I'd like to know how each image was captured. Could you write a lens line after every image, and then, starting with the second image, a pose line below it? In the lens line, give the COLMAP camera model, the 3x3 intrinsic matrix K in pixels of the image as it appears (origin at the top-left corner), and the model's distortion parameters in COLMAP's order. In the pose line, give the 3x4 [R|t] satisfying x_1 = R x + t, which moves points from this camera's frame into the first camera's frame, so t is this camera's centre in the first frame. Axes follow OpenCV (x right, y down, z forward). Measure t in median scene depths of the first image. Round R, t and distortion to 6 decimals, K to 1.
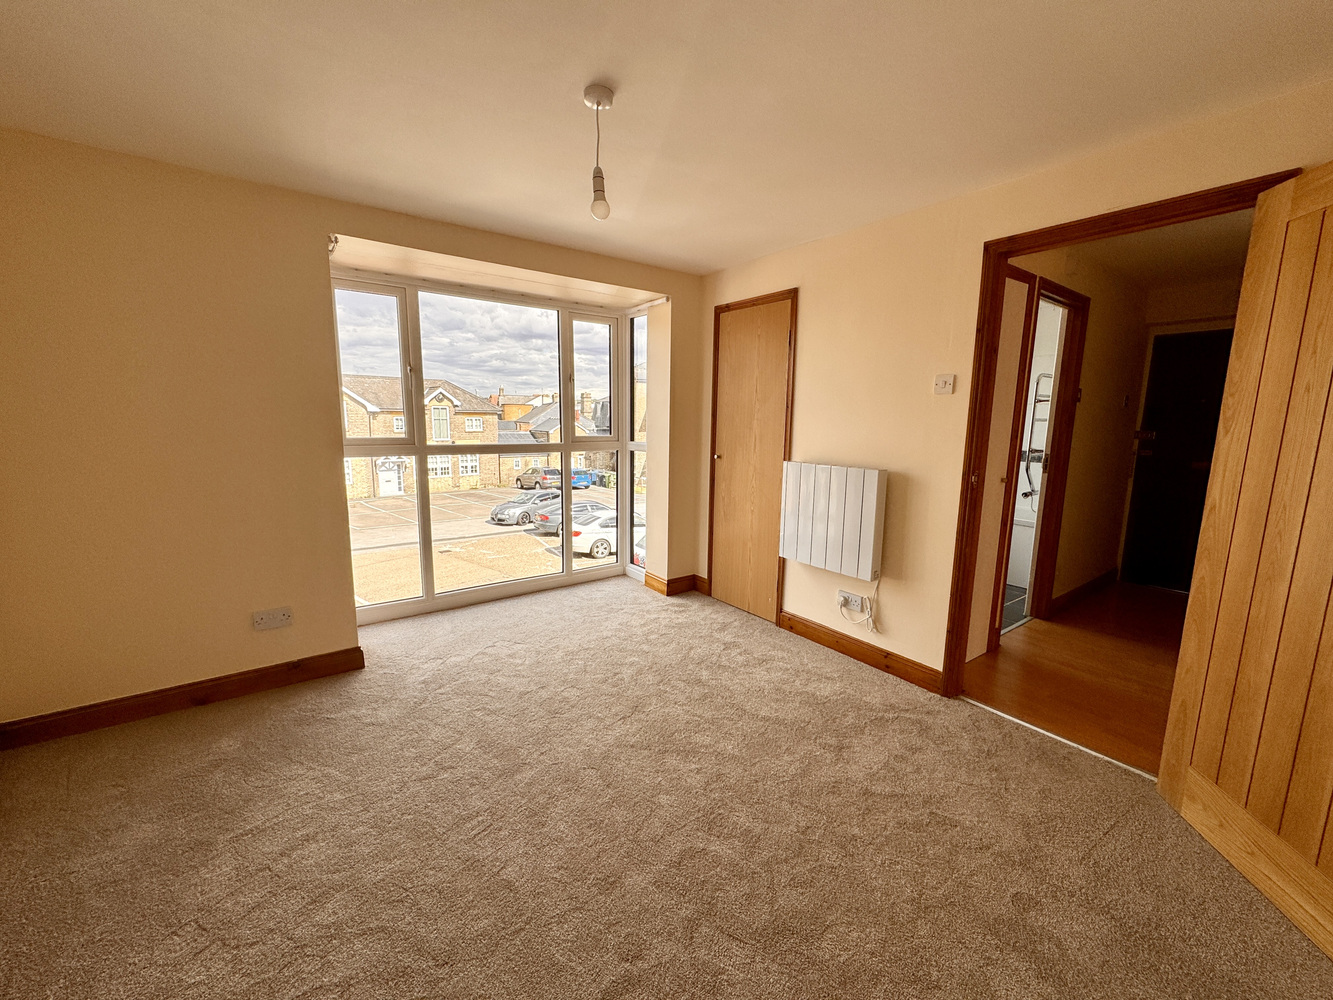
lens RADIAL K [[536.9, 0, 669.4], [0, 536.9, 498.6], [0, 0, 1]] dist [-0.000301, 0.000302]
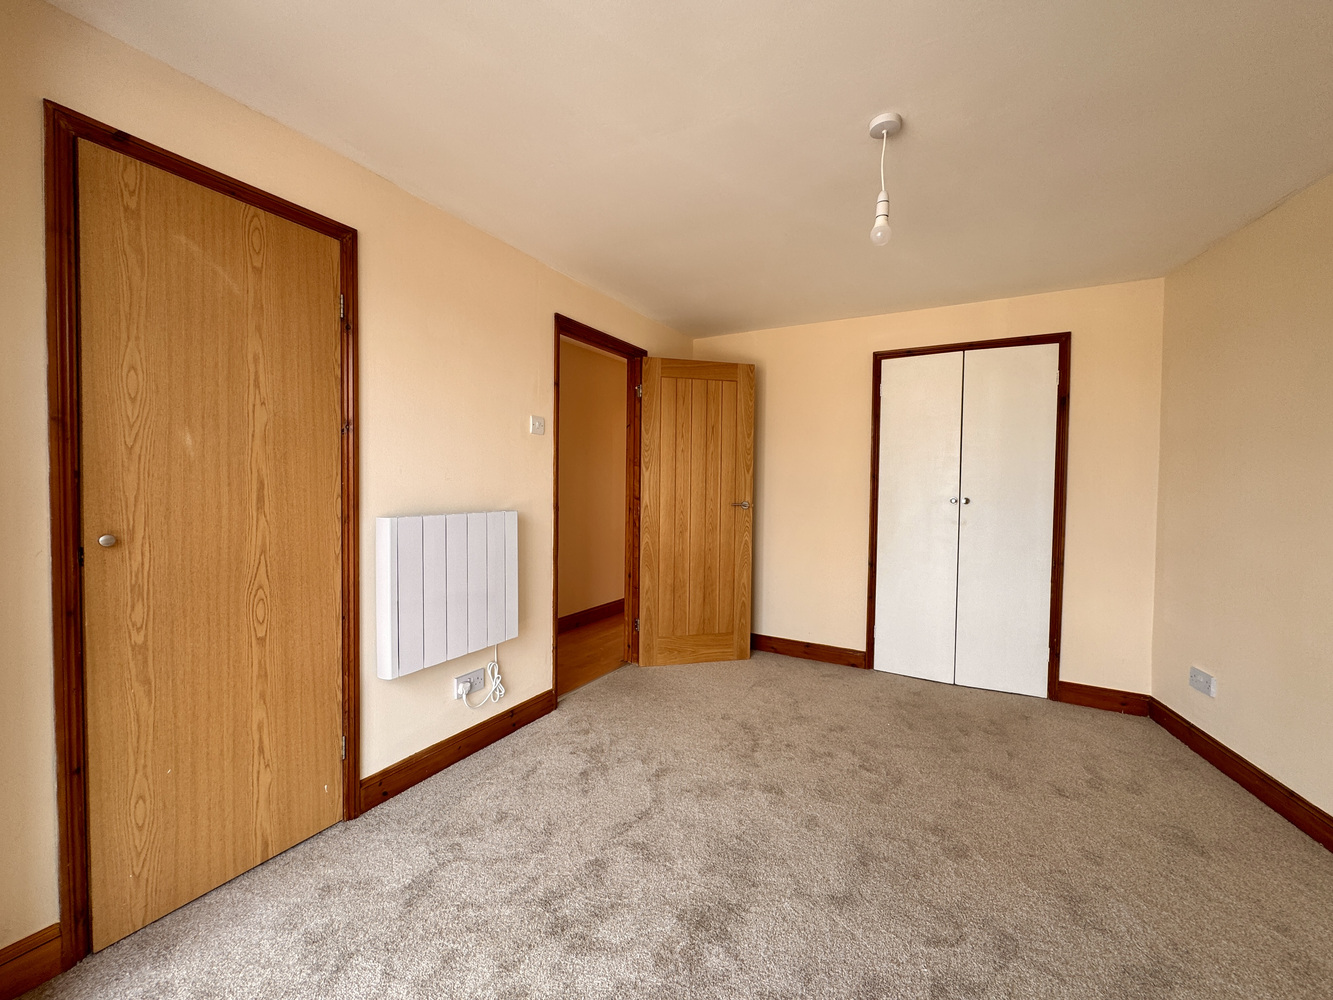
lens RADIAL K [[536.9, 0, 669.4], [0, 536.9, 498.6], [0, 0, 1]] dist [-0.000301, 0.000302]
pose [[-0.414921, -0.046909, 0.908647, -0.462210], [0.119004, 0.987293, 0.105310, -0.117799], [-0.902041, 0.151828, -0.404066, 0.960638]]
